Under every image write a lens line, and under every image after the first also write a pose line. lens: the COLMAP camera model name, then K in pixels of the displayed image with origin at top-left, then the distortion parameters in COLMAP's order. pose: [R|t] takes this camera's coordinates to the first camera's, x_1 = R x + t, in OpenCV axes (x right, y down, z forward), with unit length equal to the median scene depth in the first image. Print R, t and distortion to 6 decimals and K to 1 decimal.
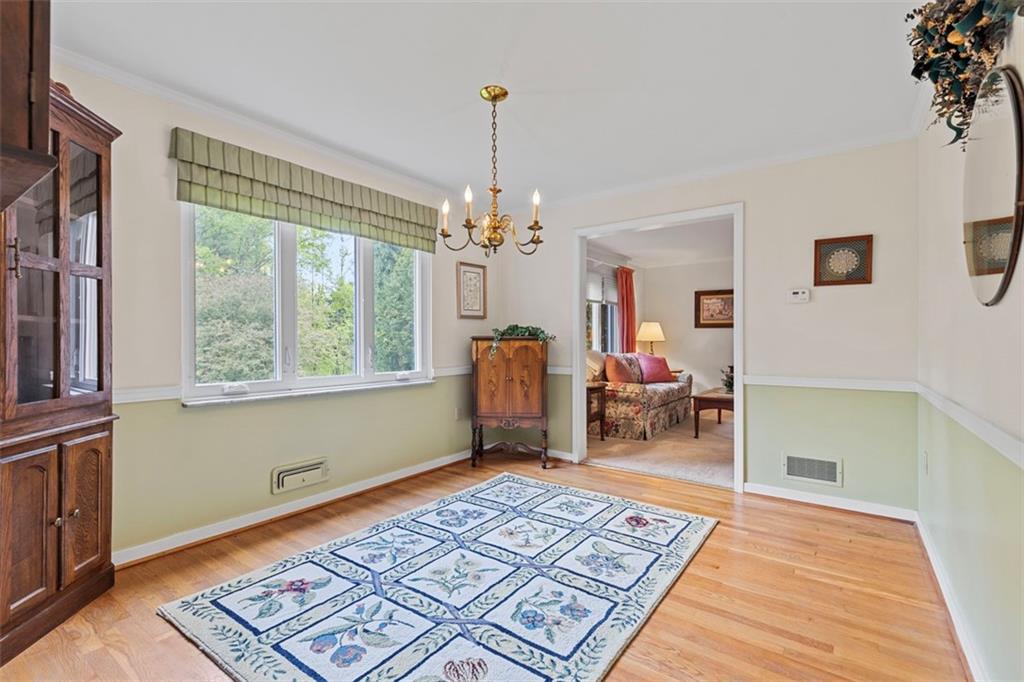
lens RADIAL K [[462.7, 0, 510.5], [0, 462.7, 343.5], [0, 0, 1]] dist [0.008251, 0.001230]
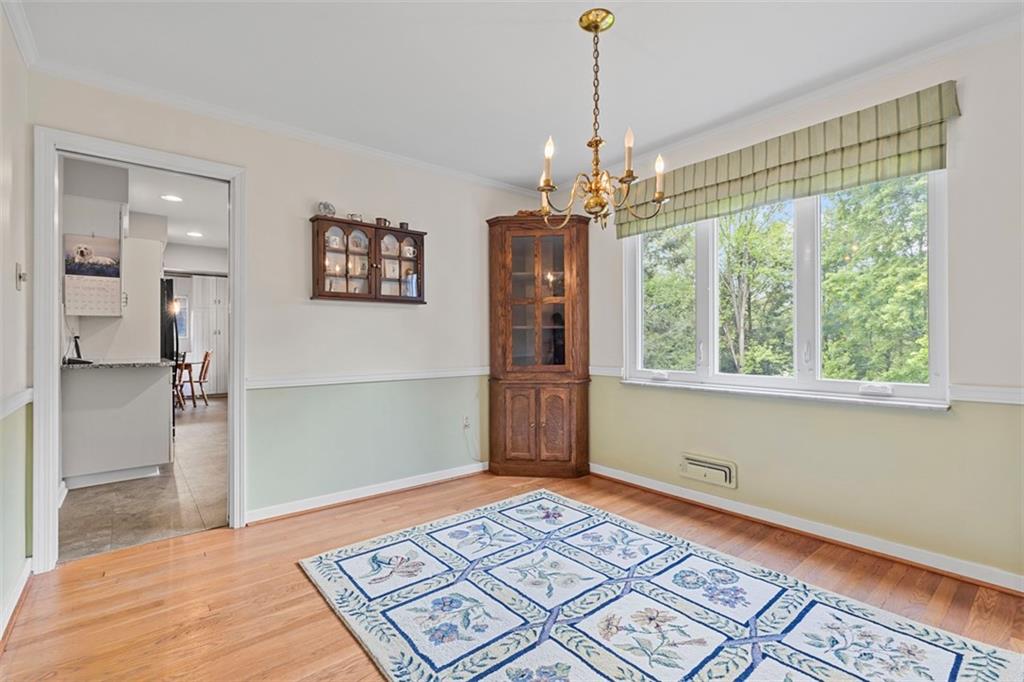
lens RADIAL K [[462.7, 0, 521.8], [0, 462.7, 343.8], [0, 0, 1]] dist [0.008251, 0.001230]
pose [[-0.229008, 0.009585, -0.973377, 0.809811], [0.001304, 0.999954, 0.009540, 0.002901], [0.973424, 0.000916, -0.229010, 1.120307]]
